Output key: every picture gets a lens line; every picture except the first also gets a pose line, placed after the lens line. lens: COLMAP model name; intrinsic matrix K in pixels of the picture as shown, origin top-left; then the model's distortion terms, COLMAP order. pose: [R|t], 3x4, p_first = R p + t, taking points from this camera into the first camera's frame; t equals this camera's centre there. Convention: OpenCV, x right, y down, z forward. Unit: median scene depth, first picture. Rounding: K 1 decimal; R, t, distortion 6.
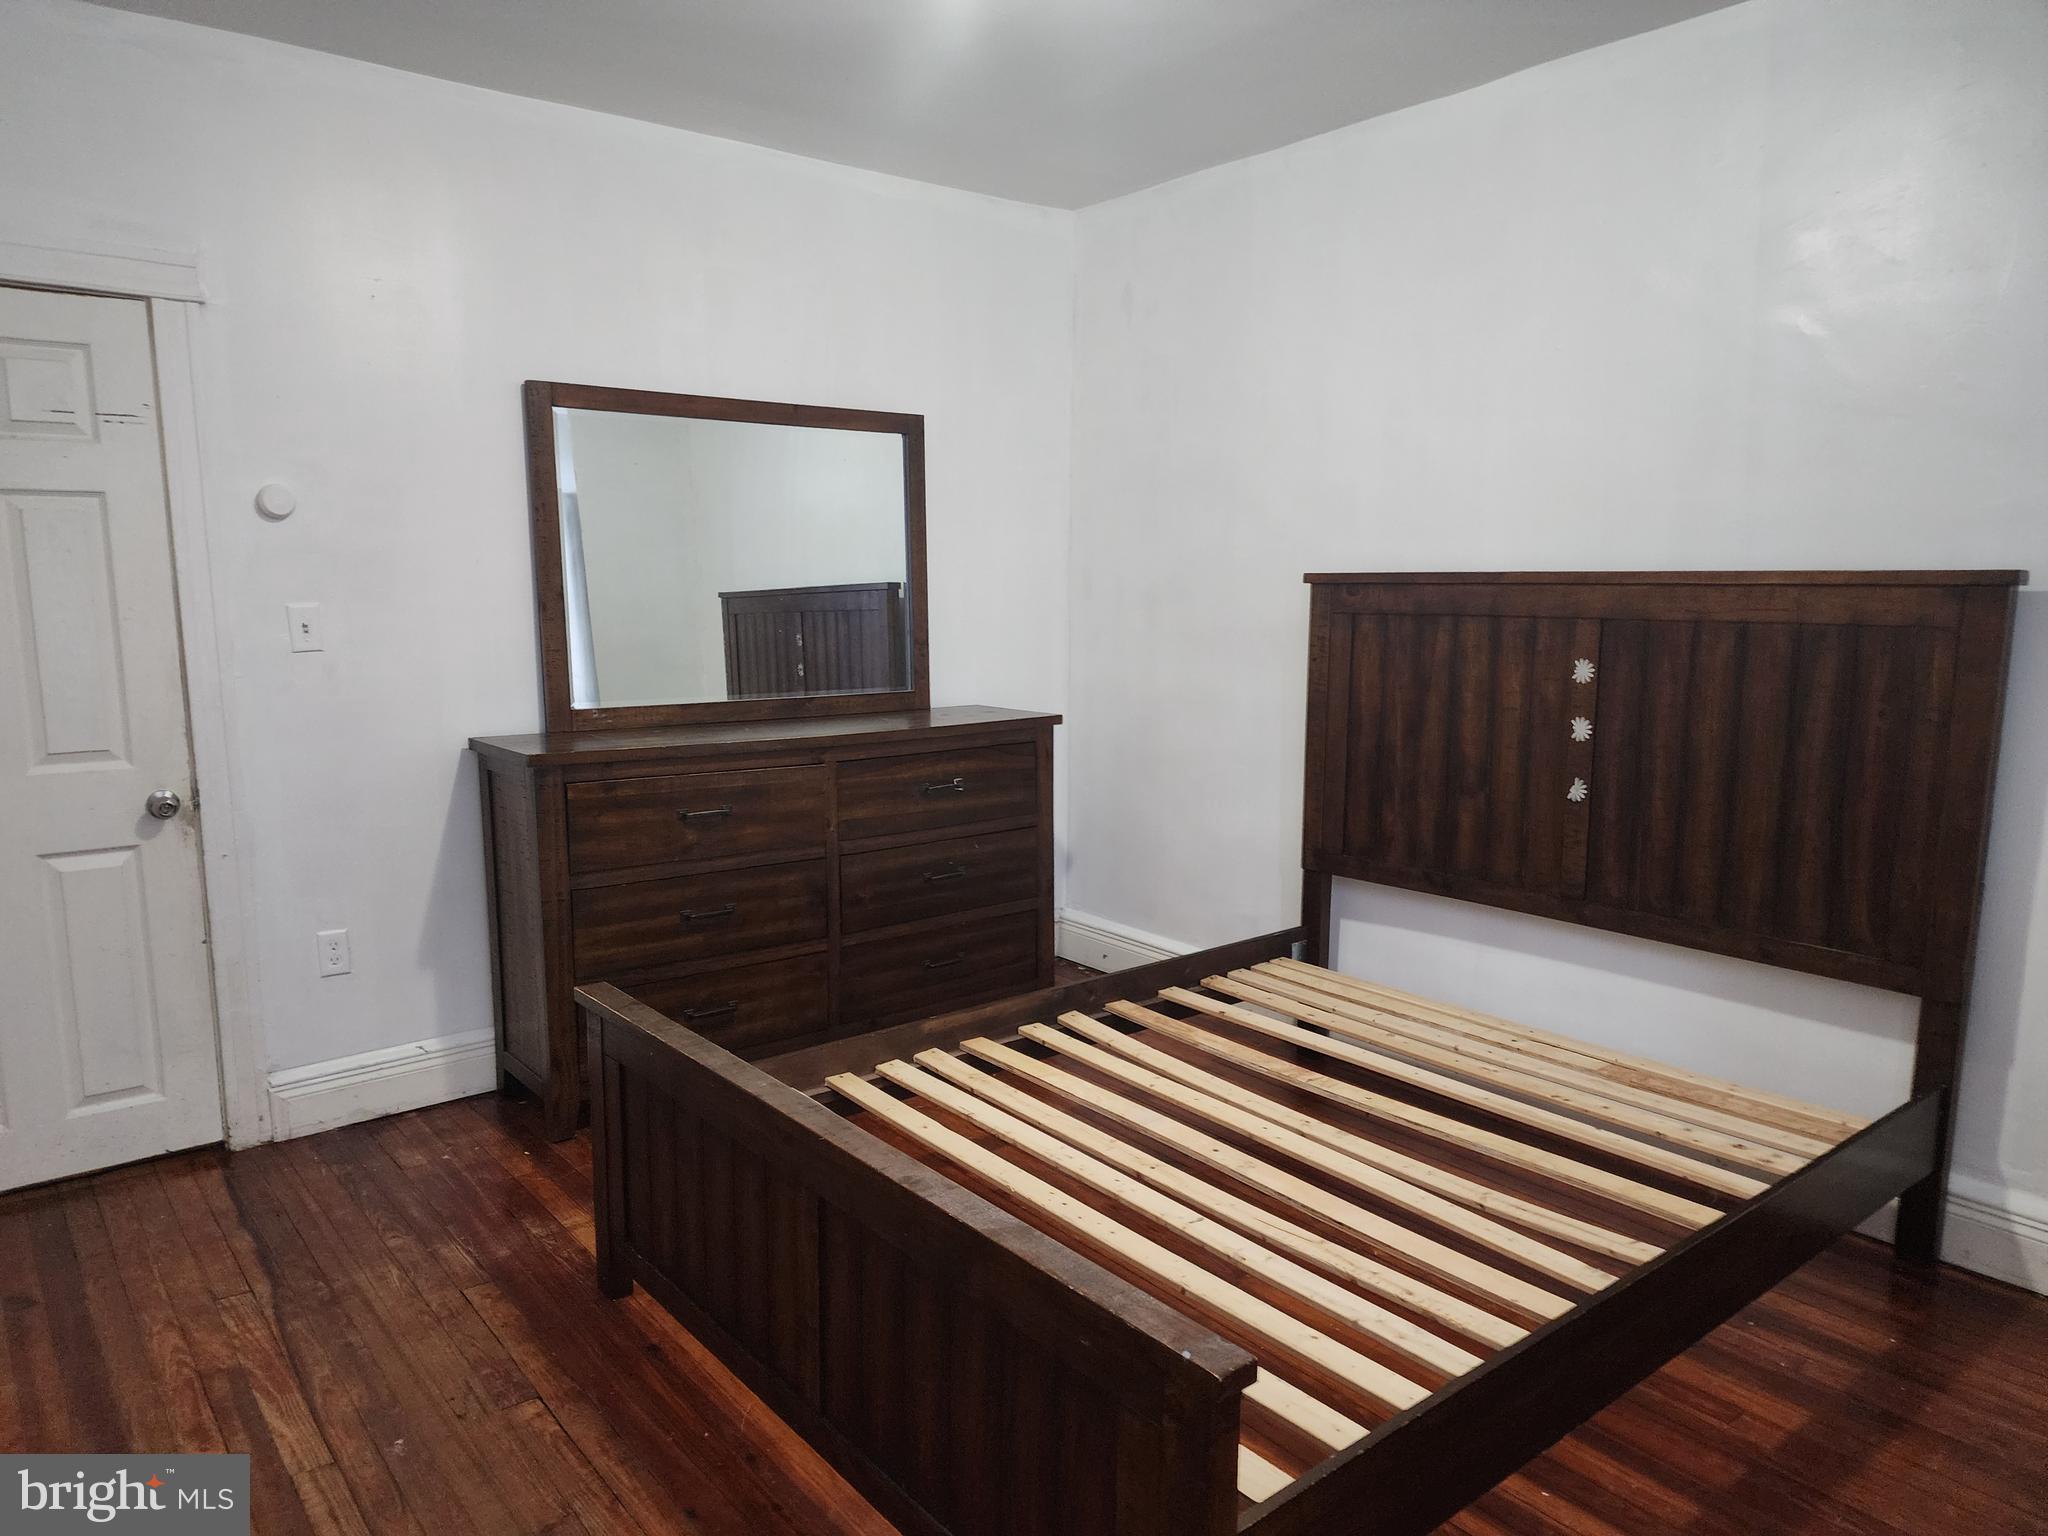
lens RADIAL K [[1374.3, 0, 1028.8], [0, 1374.3, 768.5], [0, 0, 1]] dist [0.070800, -0.060861]
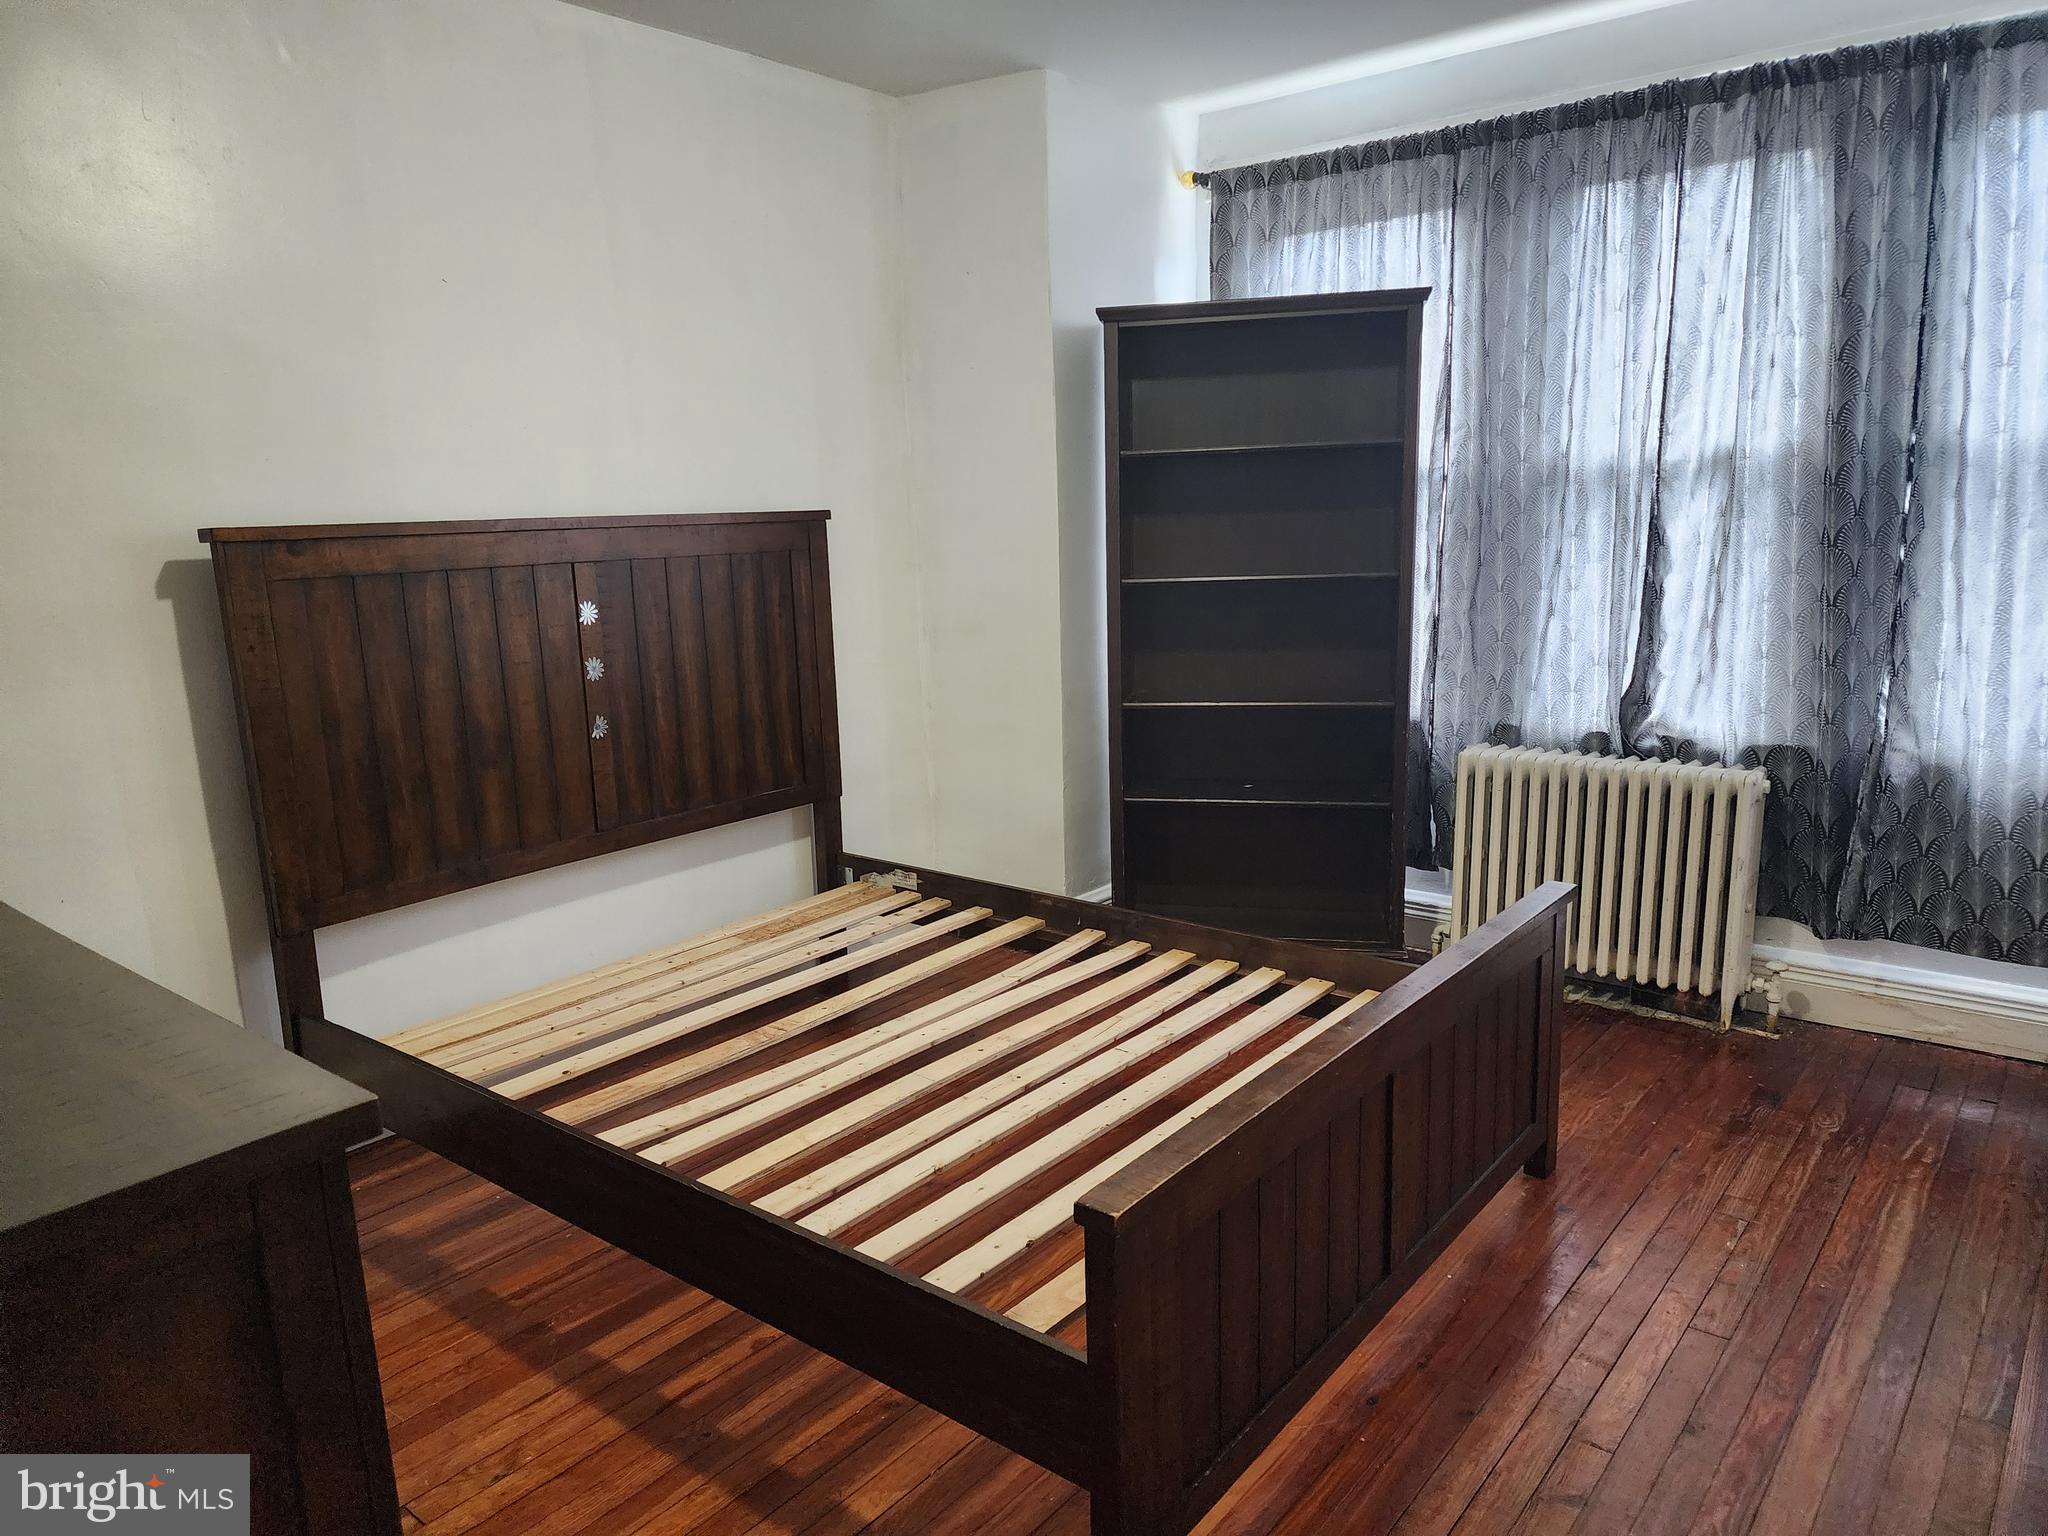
lens RADIAL K [[1374.3, 0, 1005.9], [0, 1374.3, 766.3], [0, 0, 1]] dist [0.070800, -0.060861]
pose [[-0.200084, -0.173637, 0.964270, -0.674818], [0.176039, 0.961784, 0.209717, -0.120545], [-0.963834, 0.211710, -0.161871, 0.876498]]
